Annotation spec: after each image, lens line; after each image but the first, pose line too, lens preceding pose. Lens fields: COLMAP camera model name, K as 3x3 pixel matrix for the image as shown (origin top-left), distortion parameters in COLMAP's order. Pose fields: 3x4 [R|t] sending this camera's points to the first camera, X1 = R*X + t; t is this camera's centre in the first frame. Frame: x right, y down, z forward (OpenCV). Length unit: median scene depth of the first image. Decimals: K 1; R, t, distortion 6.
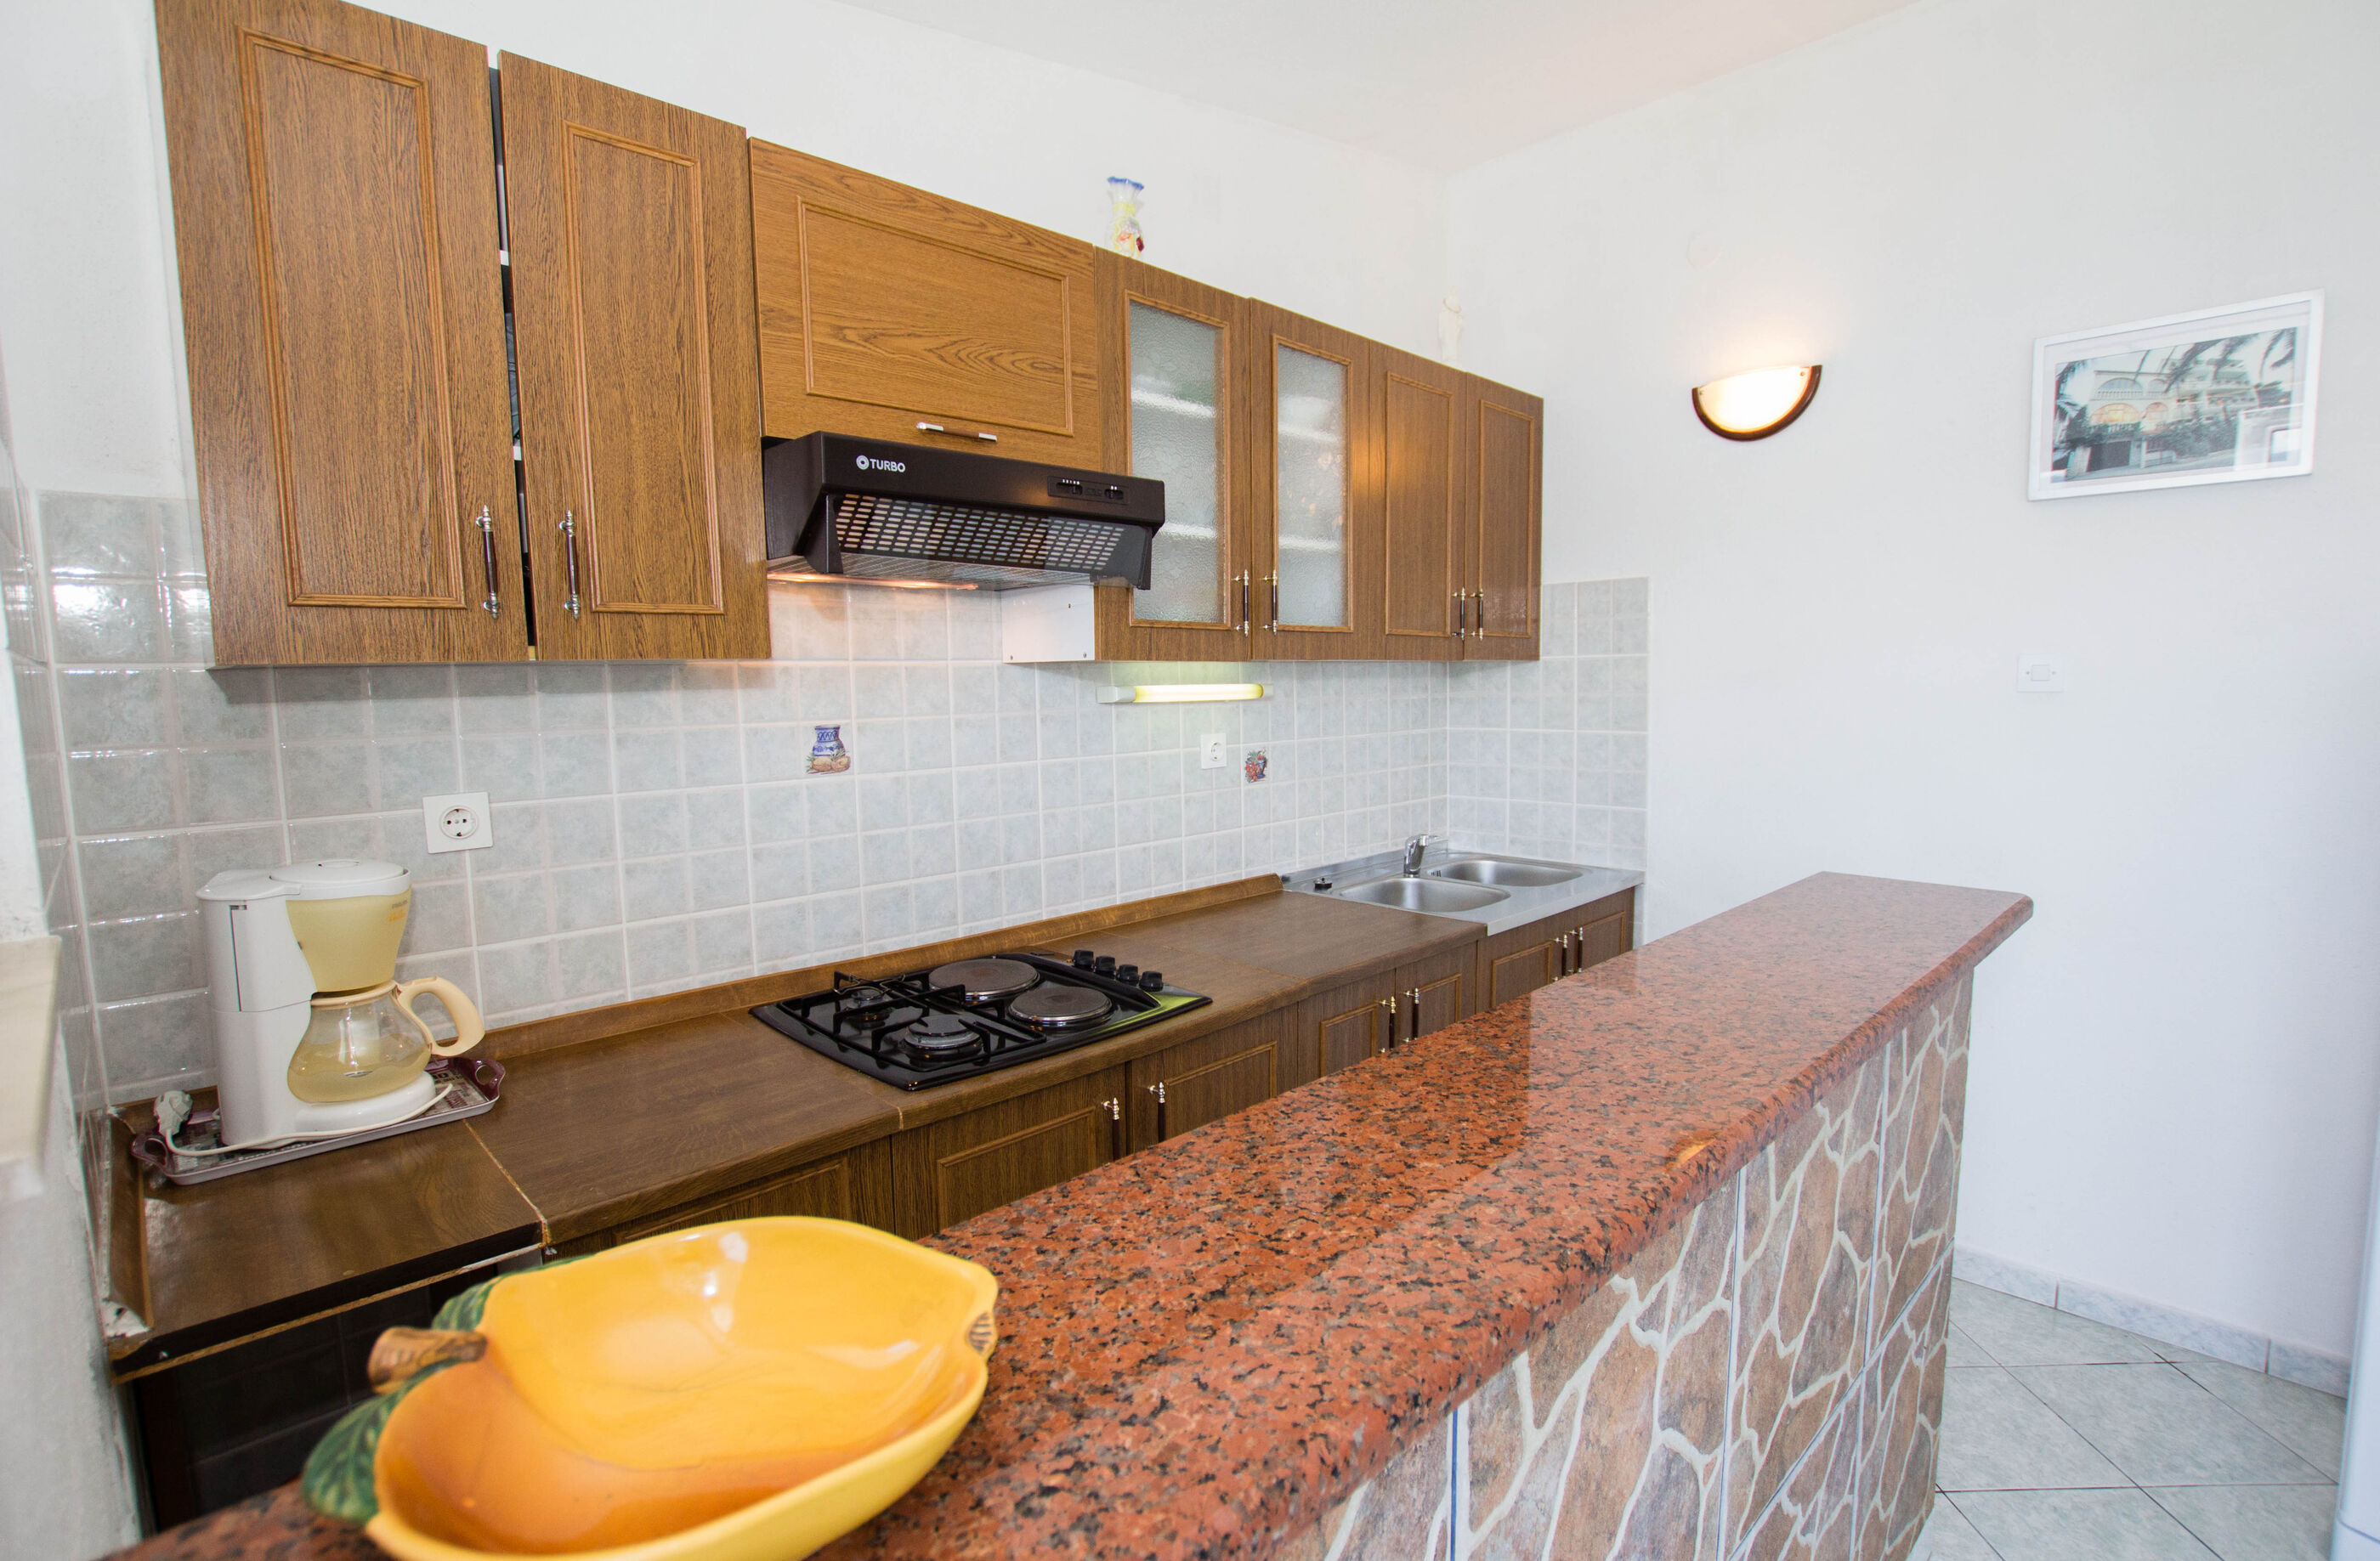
lens RADIAL K [[1137.1, 0, 1190.0], [0, 1137.1, 780.5], [0, 0, 1]] dist [-0.034798, 0.005966]
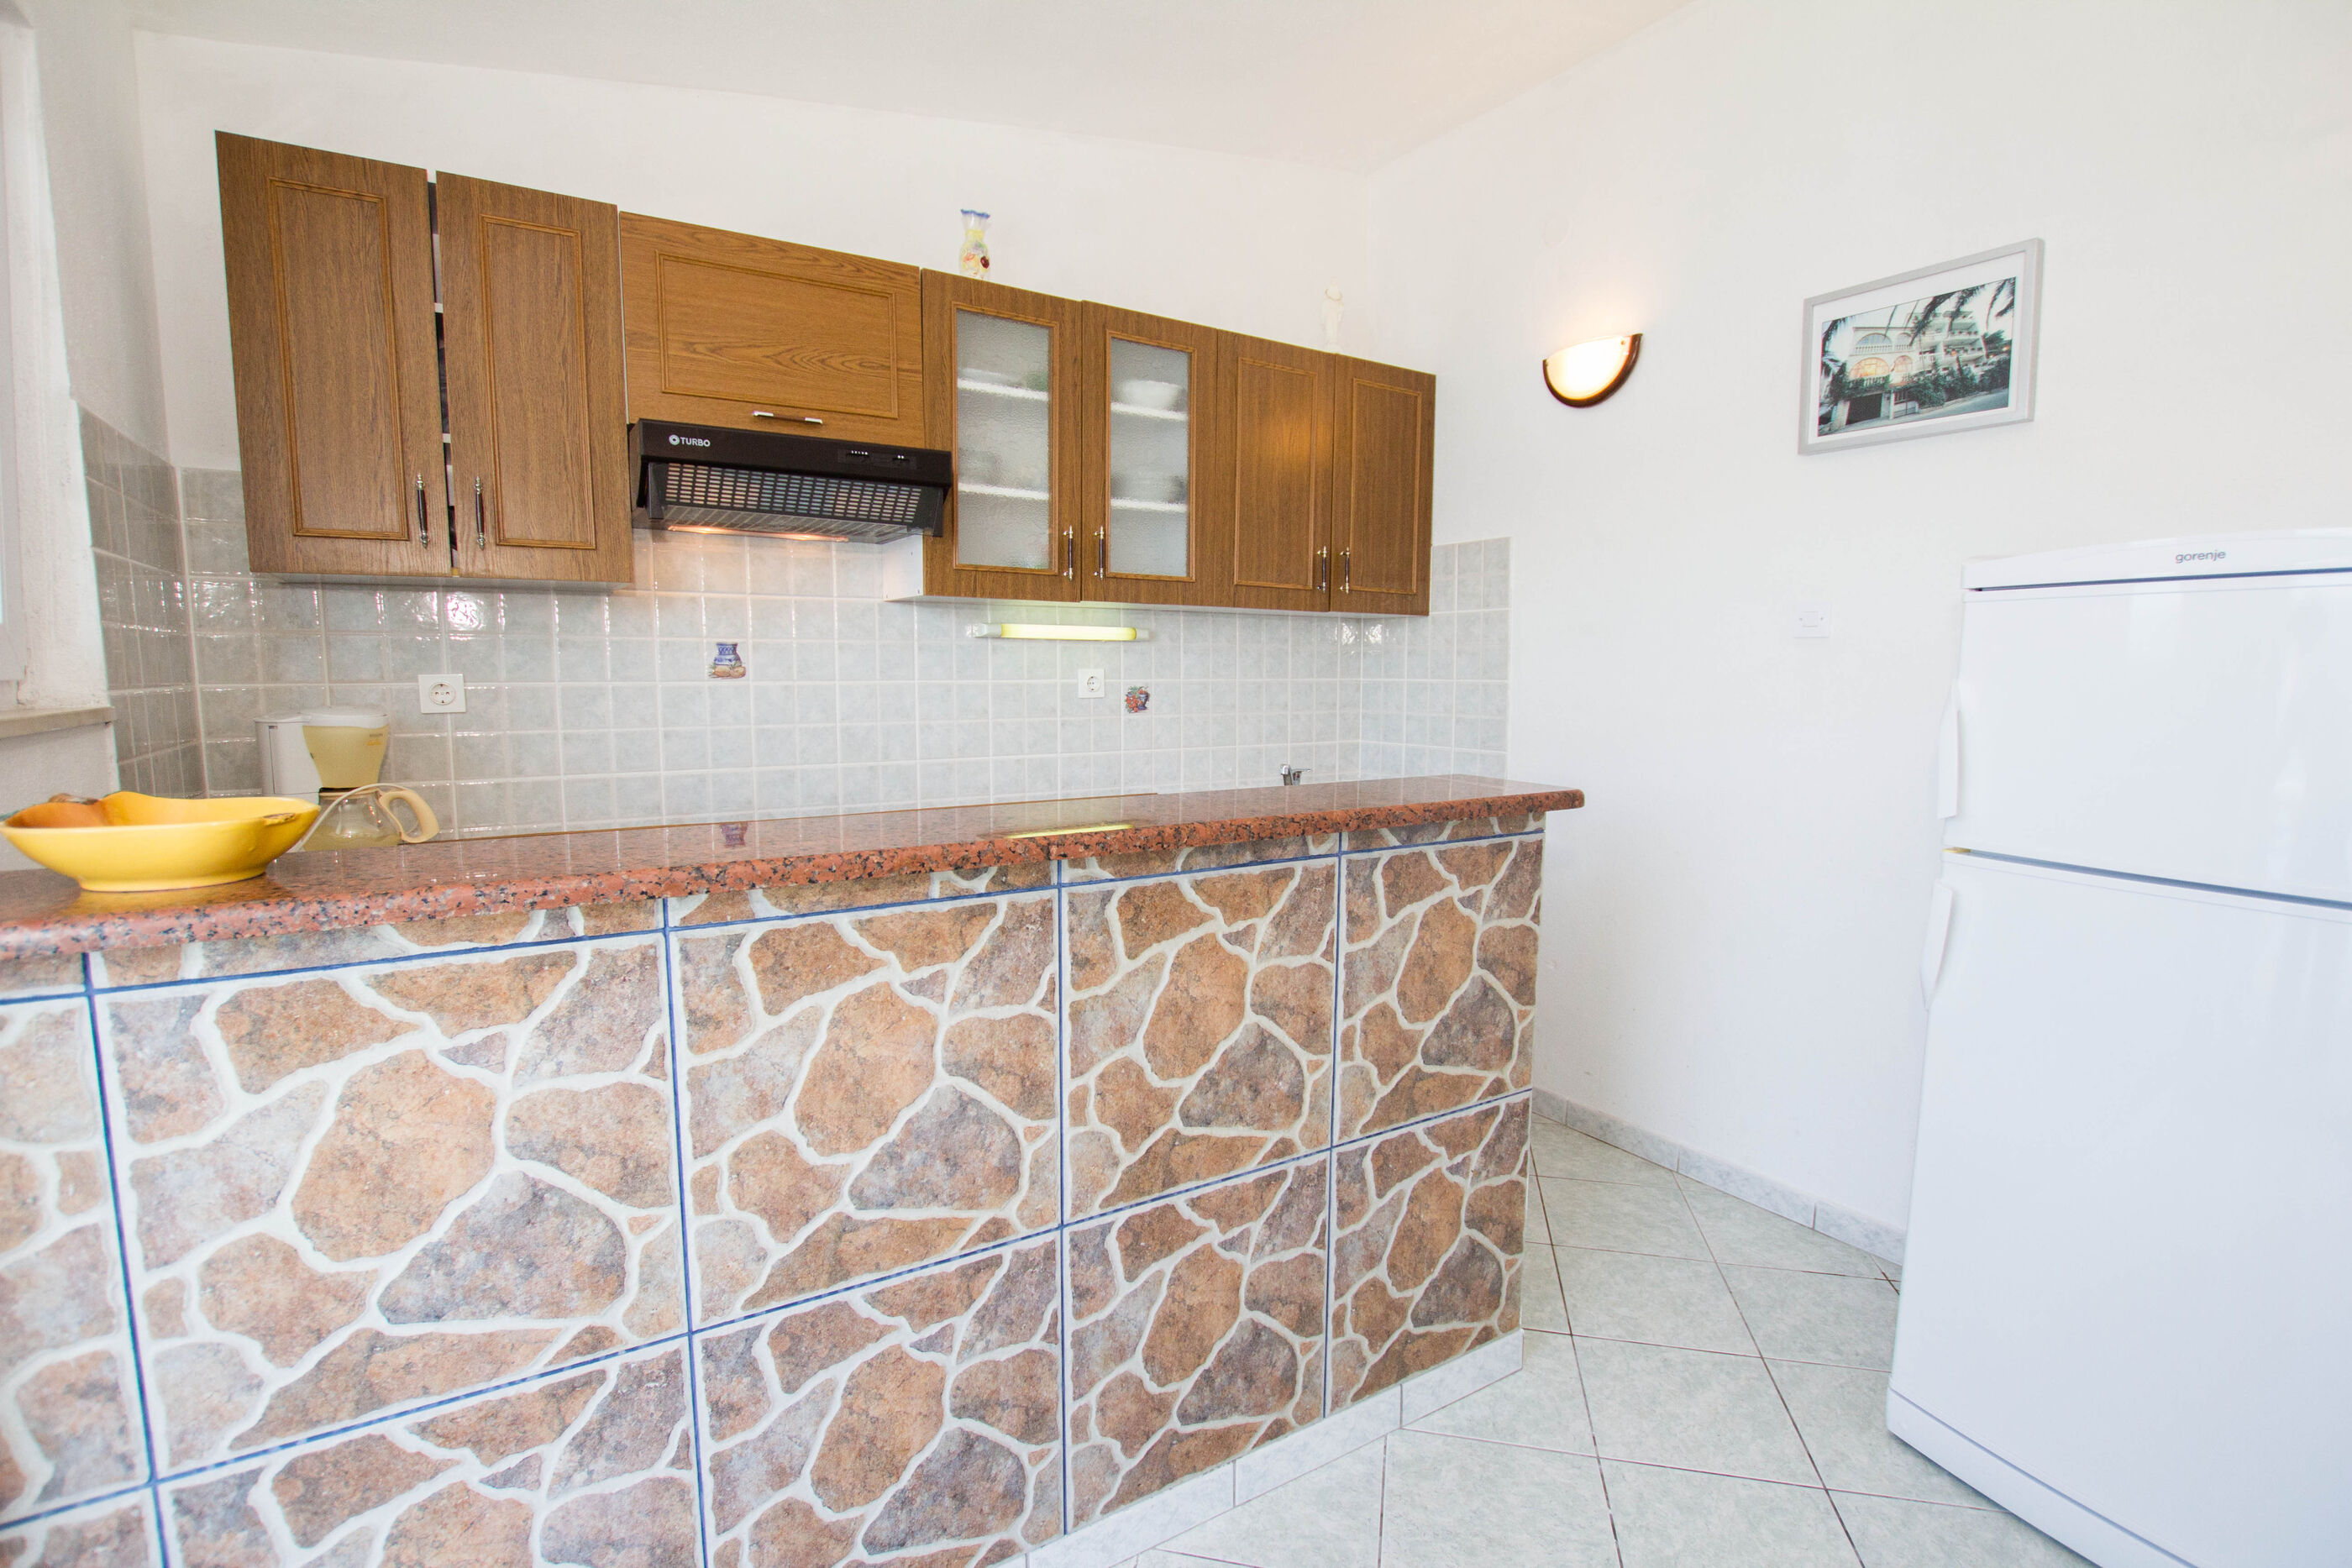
lens RADIAL K [[1118.0, 0, 1158.7], [0, 1118.0, 783.6], [0, 0, 1]] dist [-0.036503, 0.007259]
pose [[0.976764, 0.041265, -0.210310, 0.442095], [-0.038607, 0.999114, 0.016731, 0.073291], [0.210814, -0.008223, 0.977492, -0.164236]]
